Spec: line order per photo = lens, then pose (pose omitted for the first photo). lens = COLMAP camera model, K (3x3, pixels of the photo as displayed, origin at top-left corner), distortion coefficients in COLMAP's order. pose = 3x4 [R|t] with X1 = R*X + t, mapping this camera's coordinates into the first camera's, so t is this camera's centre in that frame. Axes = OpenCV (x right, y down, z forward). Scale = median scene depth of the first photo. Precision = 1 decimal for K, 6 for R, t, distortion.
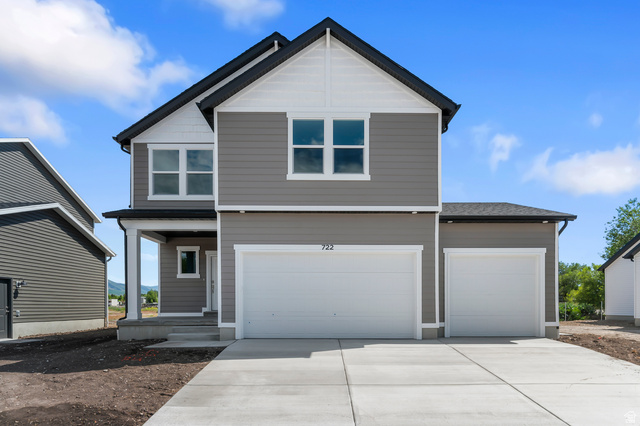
lens RADIAL K [[395.2, 0, 321.0], [0, 395.2, 250.9], [0, 0, 1]] dist [0.006571, 0.001718]
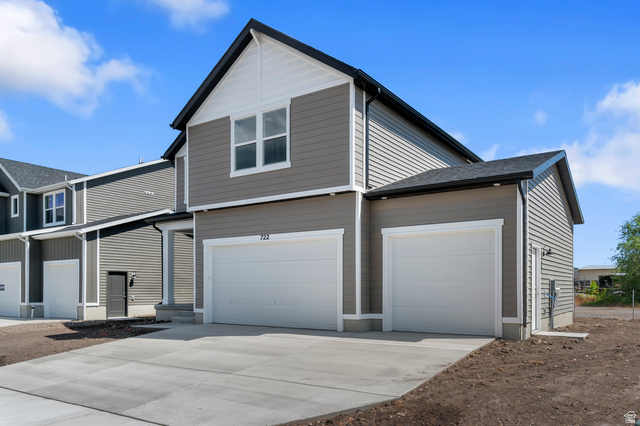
lens RADIAL K [[475.0, 0, 320.2], [0, 475.0, 212.4], [0, 0, 1]] dist [0.003705, -0.003566]
pose [[0.820930, -0.090729, -0.563775, 0.833590], [0.076729, 0.995870, -0.048539, -0.002276], [0.565850, -0.003411, 0.824501, 0.061819]]
